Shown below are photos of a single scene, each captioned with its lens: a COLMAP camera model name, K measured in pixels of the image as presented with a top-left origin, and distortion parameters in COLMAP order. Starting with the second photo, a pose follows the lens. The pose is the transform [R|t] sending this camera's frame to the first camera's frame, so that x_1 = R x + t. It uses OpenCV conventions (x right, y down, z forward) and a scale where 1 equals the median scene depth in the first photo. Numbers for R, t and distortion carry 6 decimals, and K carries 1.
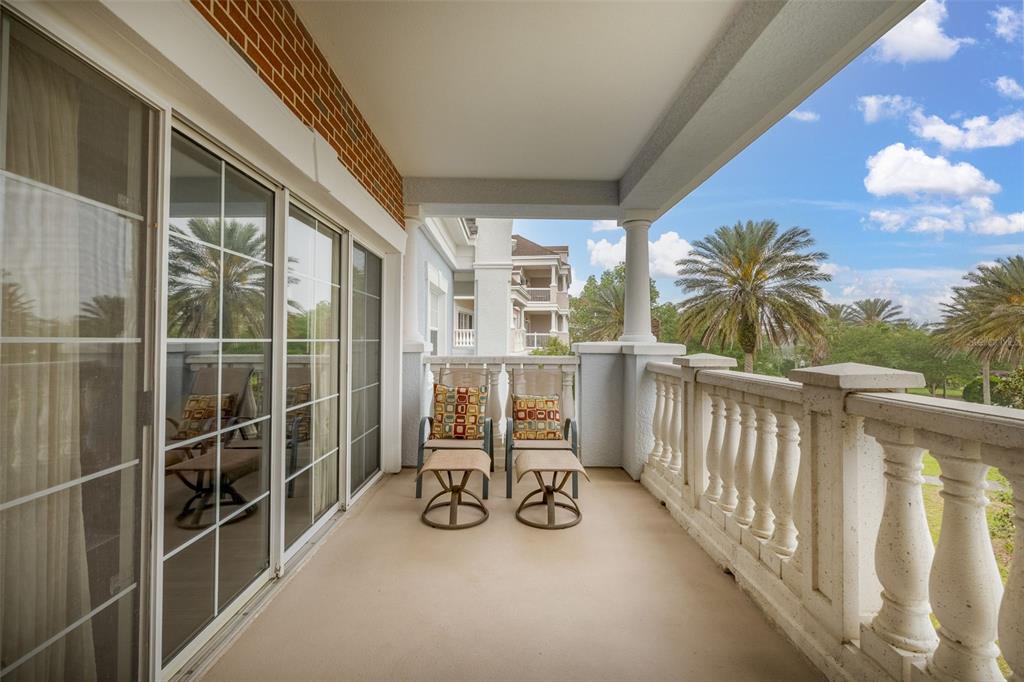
lens RADIAL K [[432.7, 0, 511.5], [0, 432.7, 338.7], [0, 0, 1]] dist [0.000142, 0.000686]
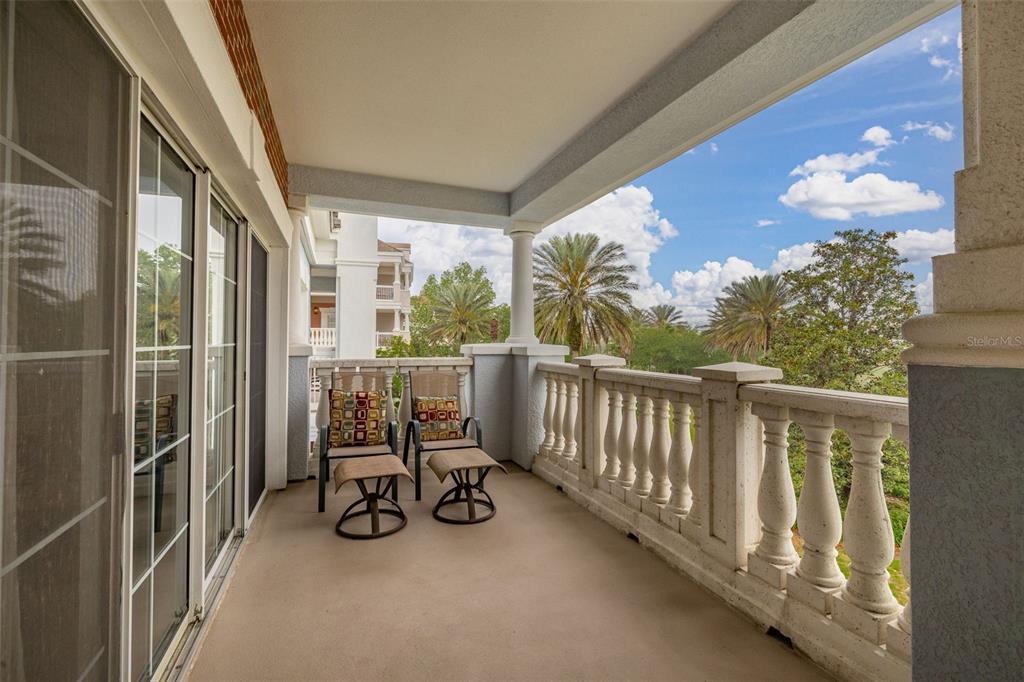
lens RADIAL K [[438.5, 0, 490.7], [0, 438.5, 338.8], [0, 0, 1]] dist [0.000472, 0.000097]
pose [[0.943367, -0.001128, 0.331748, -0.168875], [-0.000148, 0.999993, 0.003823, -0.009340], [-0.331750, -0.003655, 0.943360, -0.012591]]
